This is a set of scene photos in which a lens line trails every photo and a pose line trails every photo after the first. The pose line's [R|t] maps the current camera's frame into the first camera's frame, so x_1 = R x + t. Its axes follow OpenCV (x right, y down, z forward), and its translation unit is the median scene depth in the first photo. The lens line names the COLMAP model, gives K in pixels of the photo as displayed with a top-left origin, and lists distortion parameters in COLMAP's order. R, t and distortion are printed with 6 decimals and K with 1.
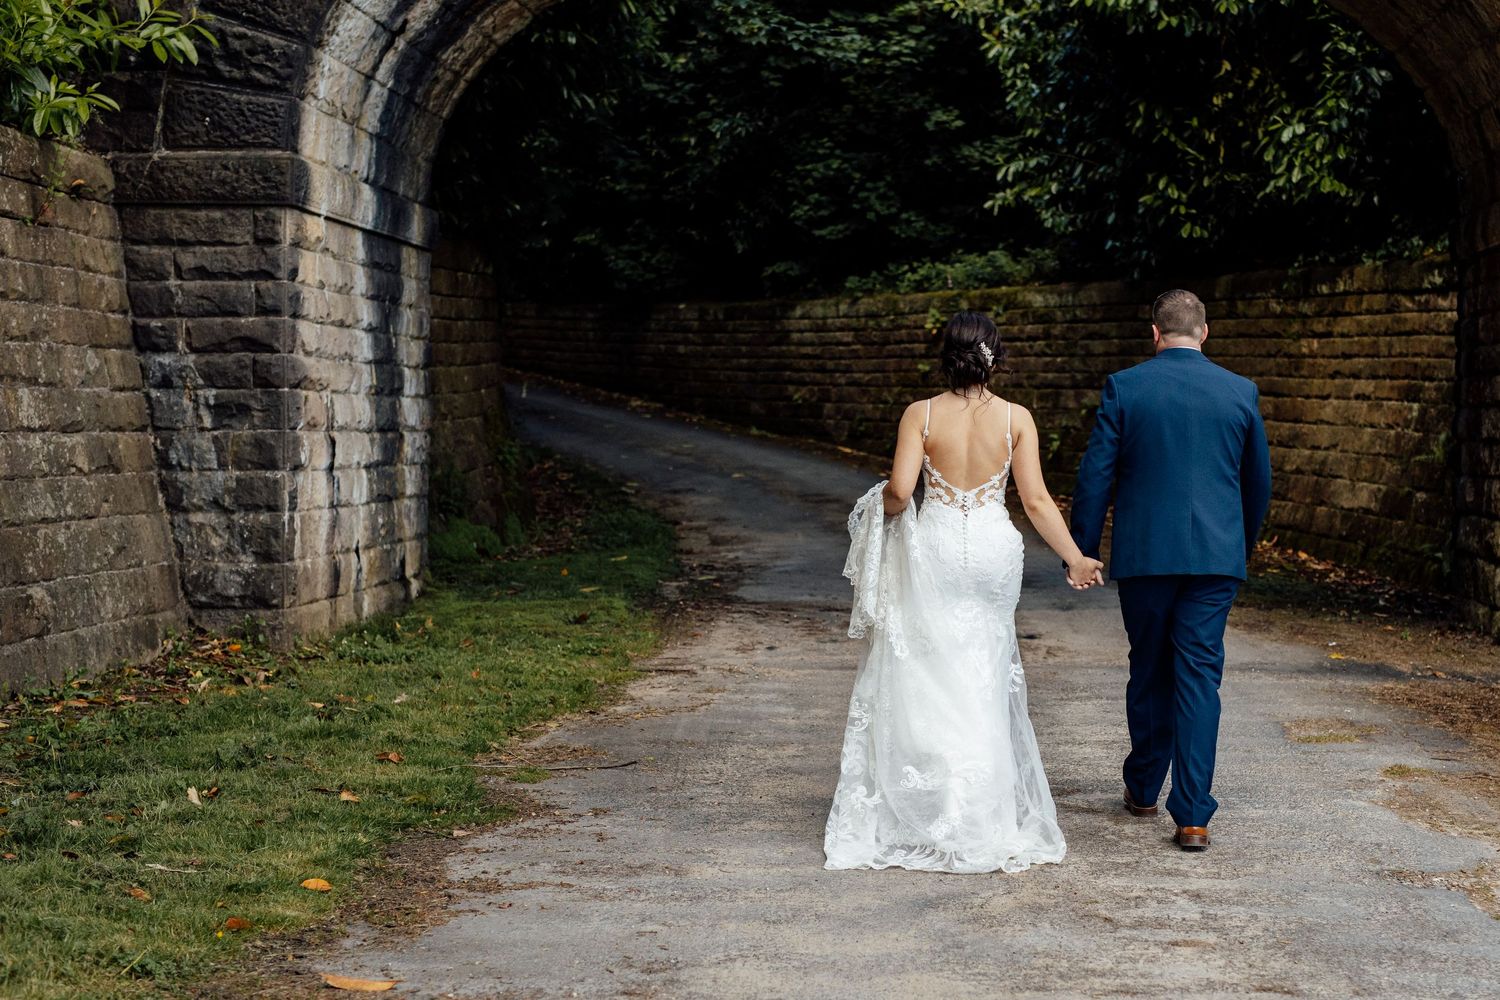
lens RADIAL K [[4093.9, 0, 750.0], [0, 4093.9, 500.0], [0, 0, 1]] dist [0.061786, 1.303827]
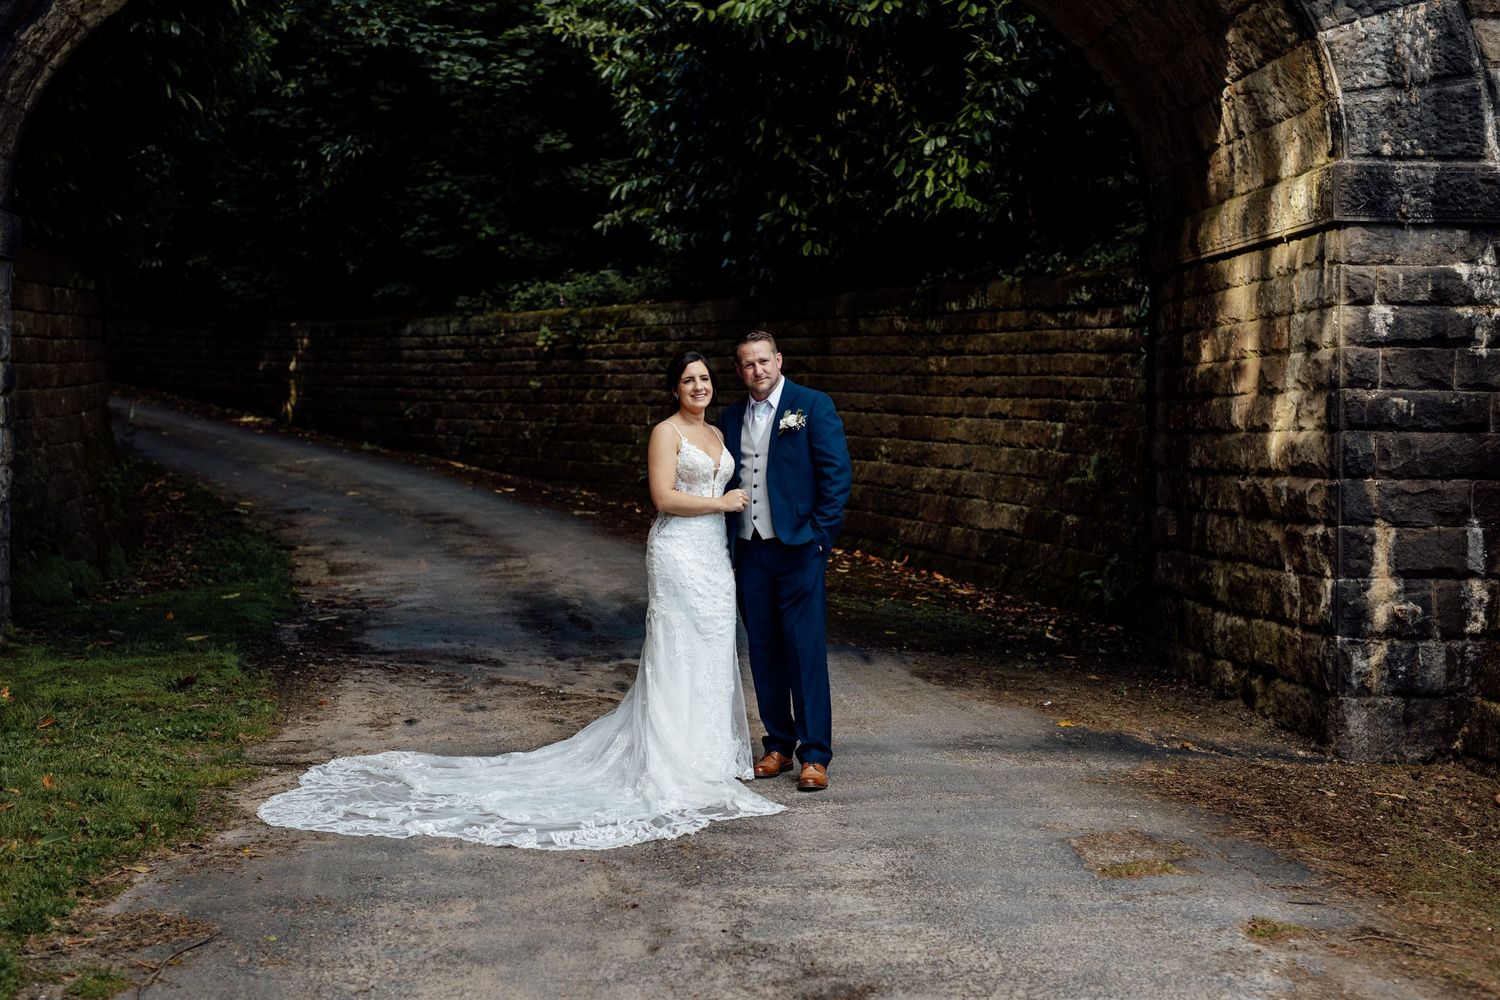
lens RADIAL K [[3185.1, 0, 797.0], [0, 3185.1, 420.0], [0, 0, 1]] dist [0.057245, -0.241708]
pose [[0.989854, -0.005405, 0.141986, -0.006784], [0.007897, 0.999824, -0.016994, -0.010997], [-0.141869, 0.017943, 0.989723, 0.240039]]
